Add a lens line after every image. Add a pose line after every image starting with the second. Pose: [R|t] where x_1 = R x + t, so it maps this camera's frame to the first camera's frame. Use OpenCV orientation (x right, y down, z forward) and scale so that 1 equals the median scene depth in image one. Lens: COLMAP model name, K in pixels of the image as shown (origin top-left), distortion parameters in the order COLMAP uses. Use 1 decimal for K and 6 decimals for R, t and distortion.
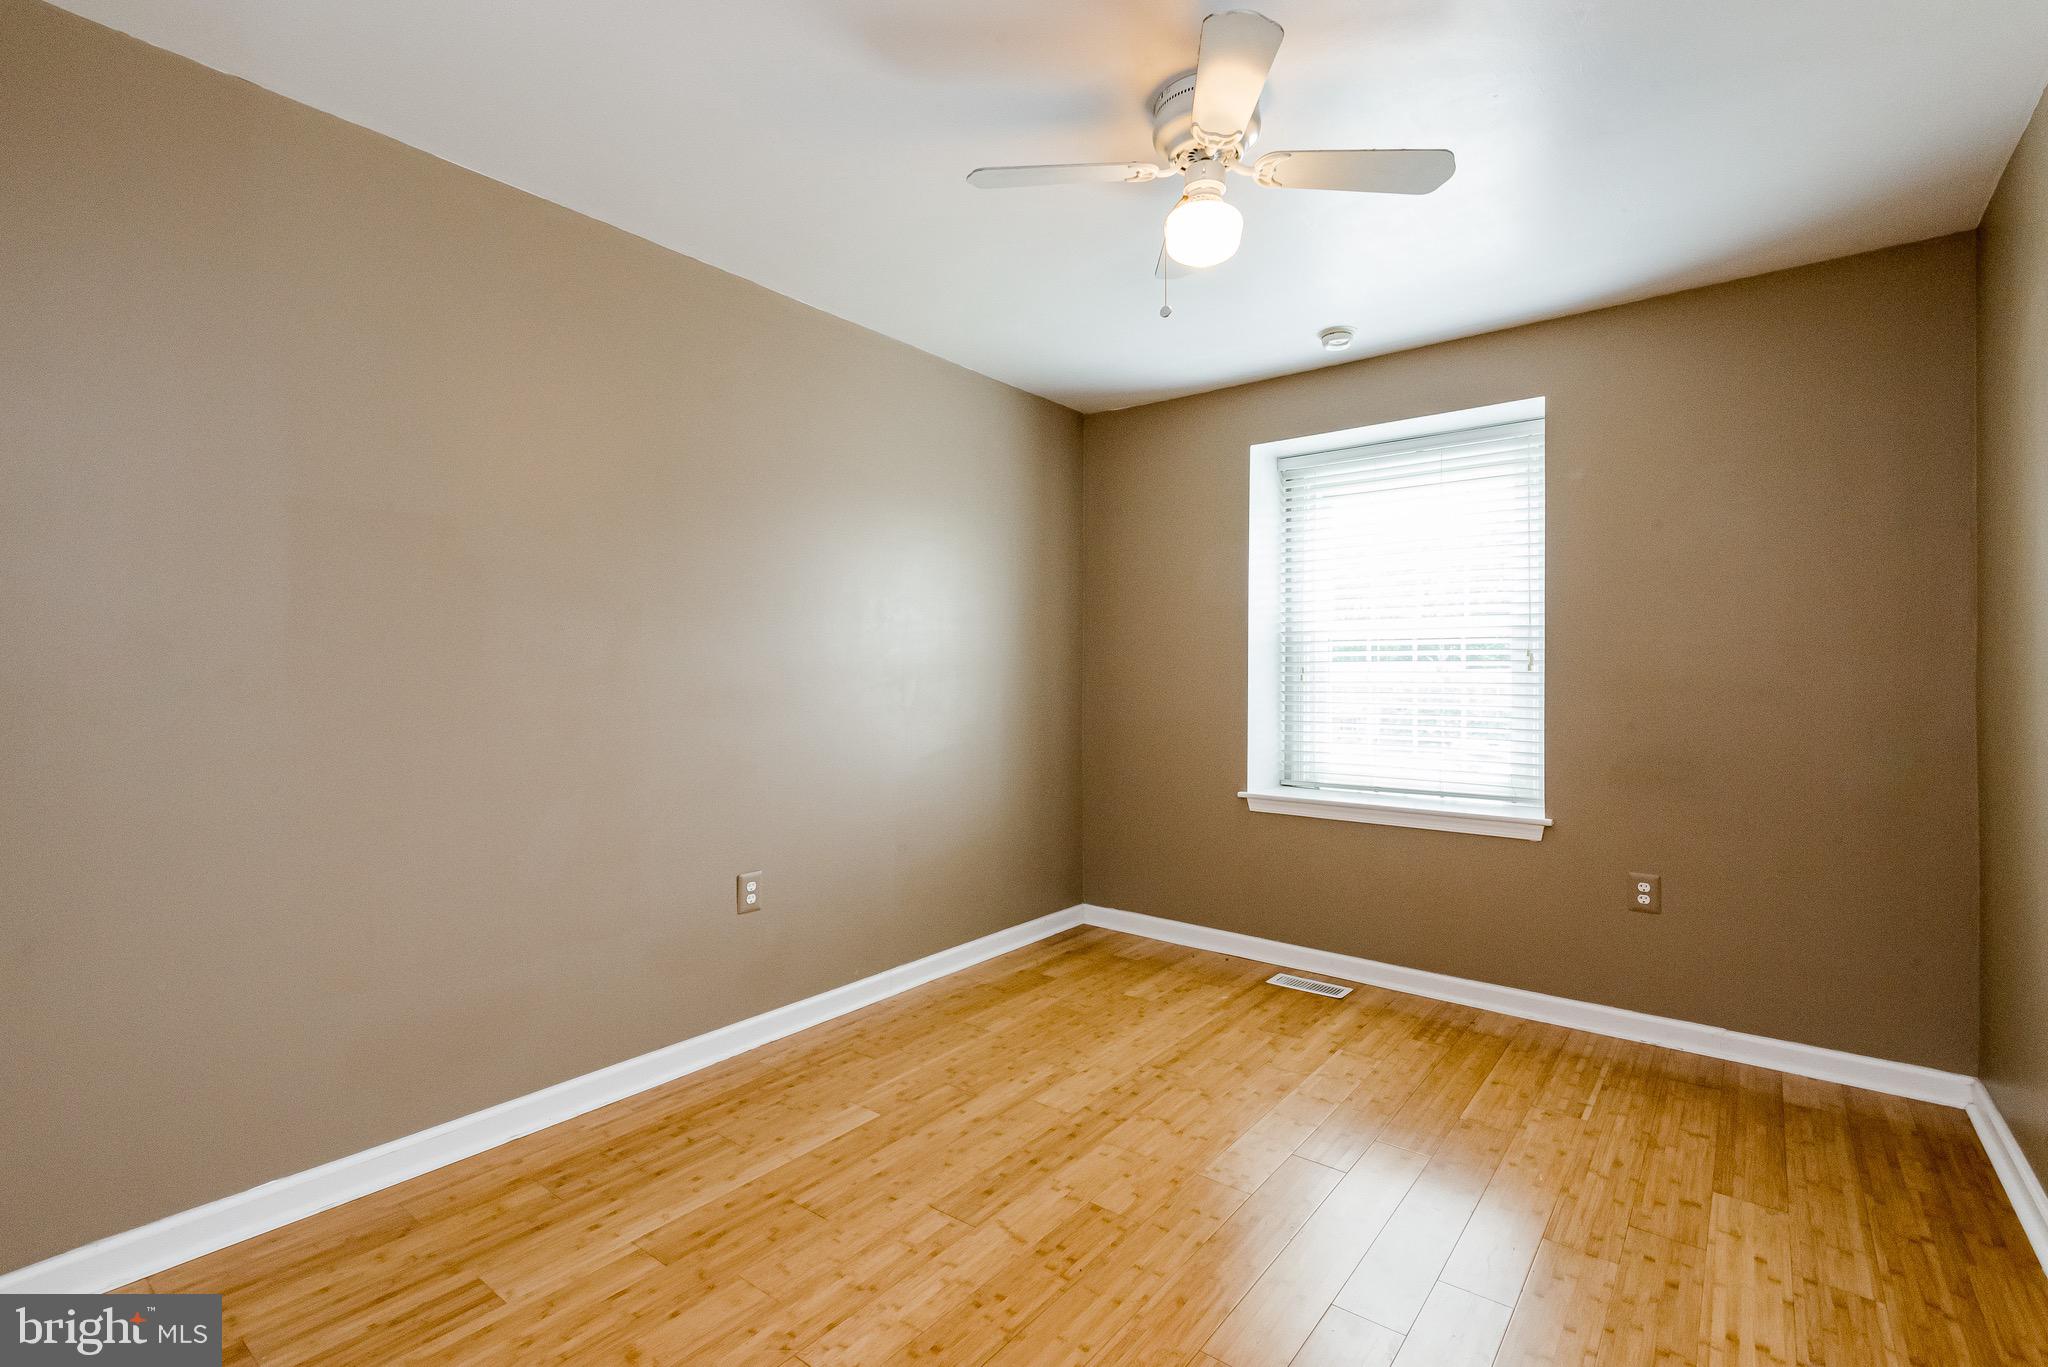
lens RADIAL K [[931.7, 0, 1012.7], [0, 931.7, 673.2], [0, 0, 1]] dist [0.010567, -0.002974]
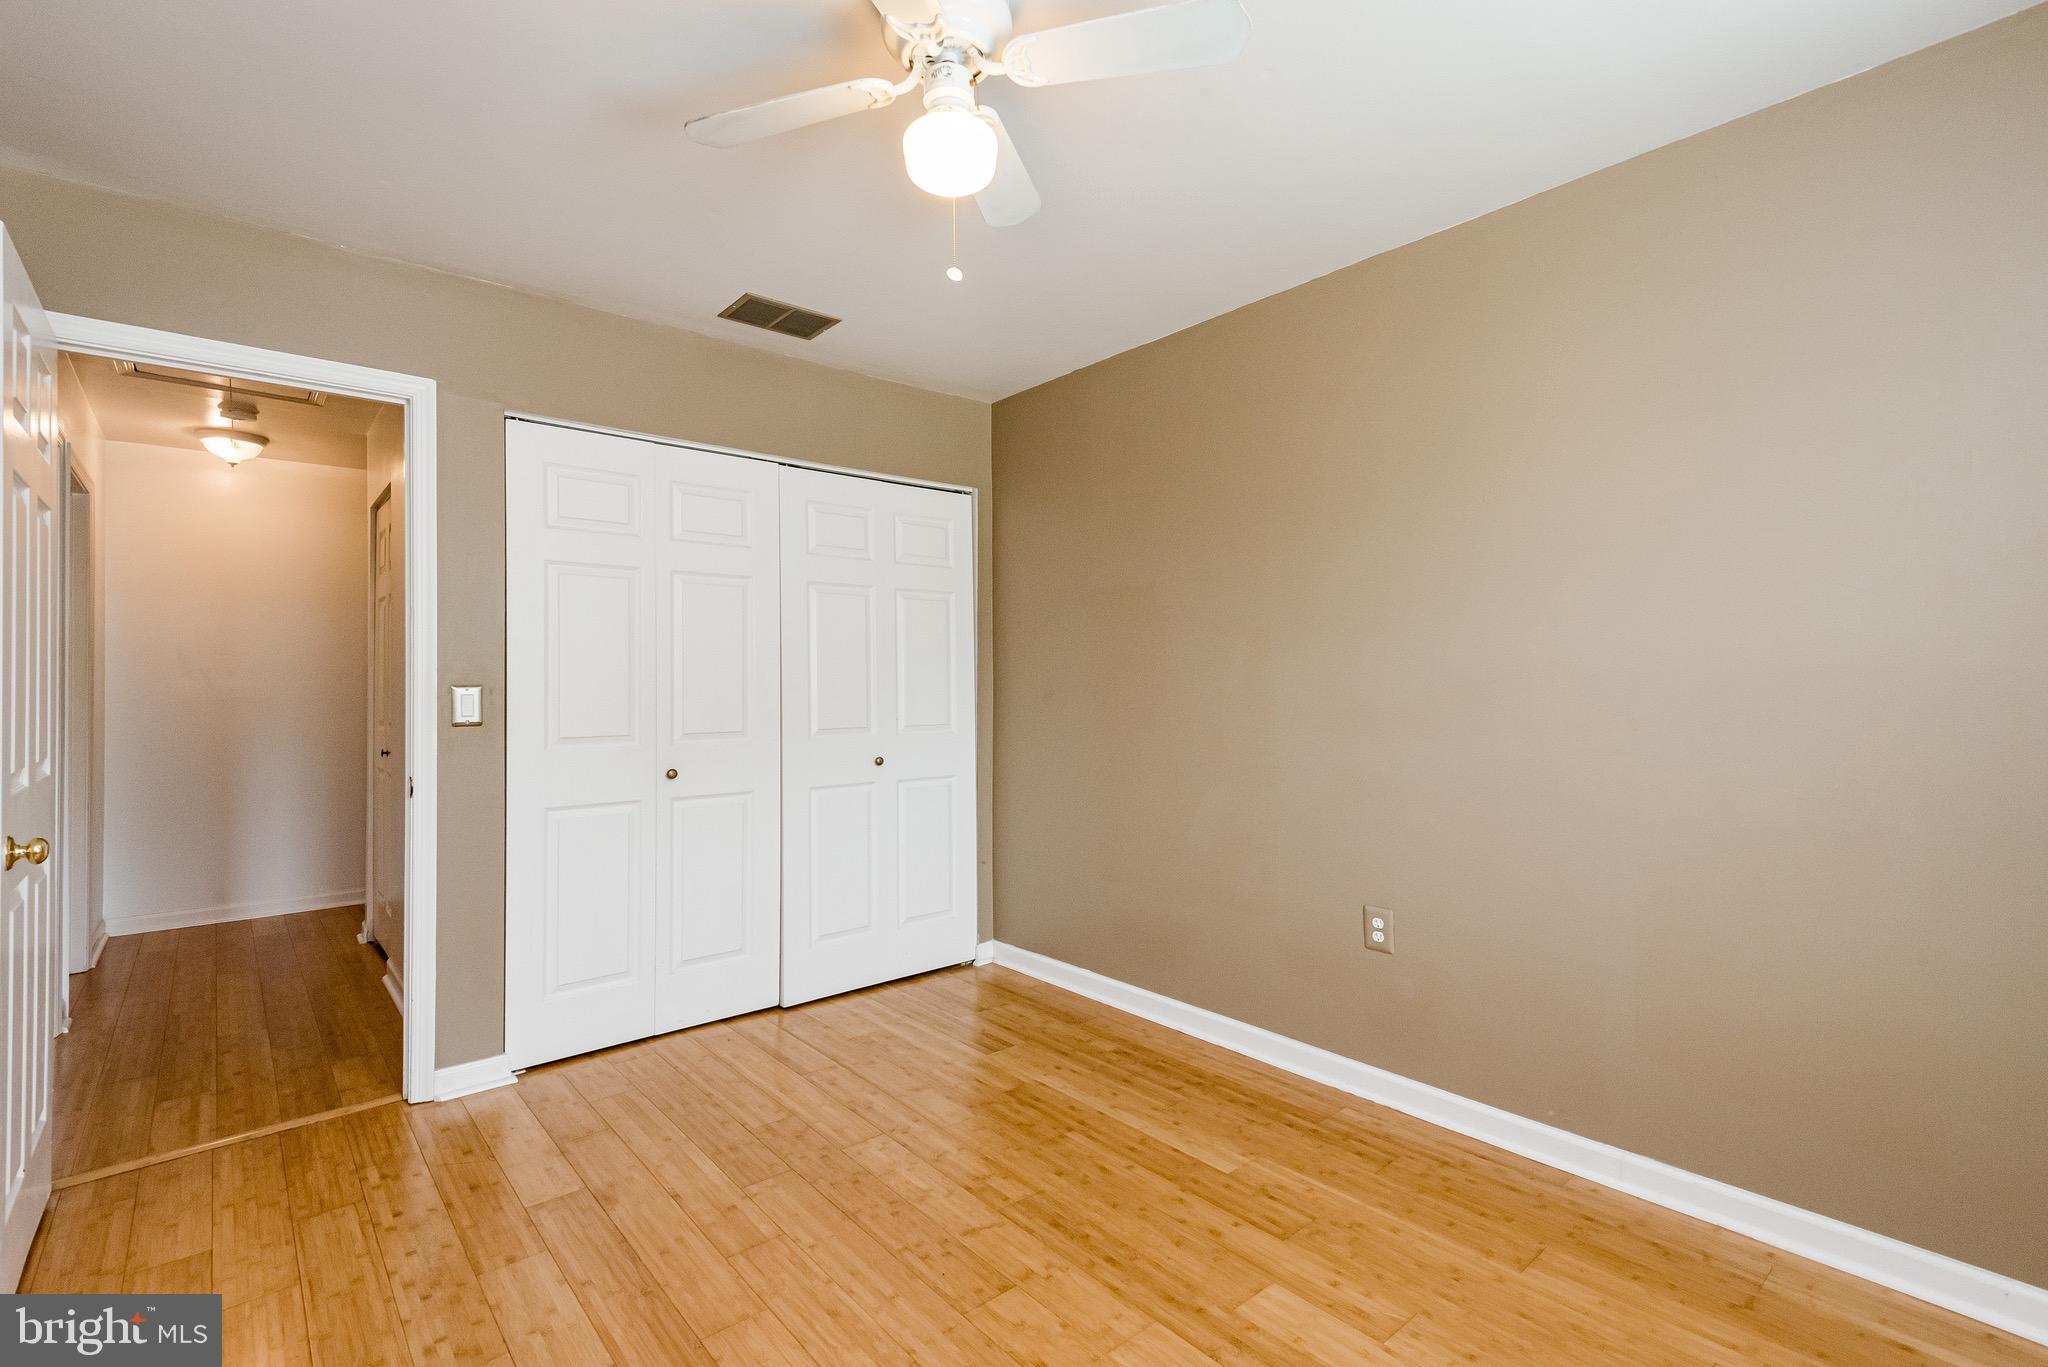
lens RADIAL K [[931.7, 0, 1012.6], [0, 931.7, 685.8], [0, 0, 1]] dist [0.010567, -0.002974]
pose [[-0.195239, 0.003590, -0.980749, 0.828179], [0.001477, 0.999993, 0.003367, -0.005774], [0.980755, -0.000792, -0.195243, 1.018394]]
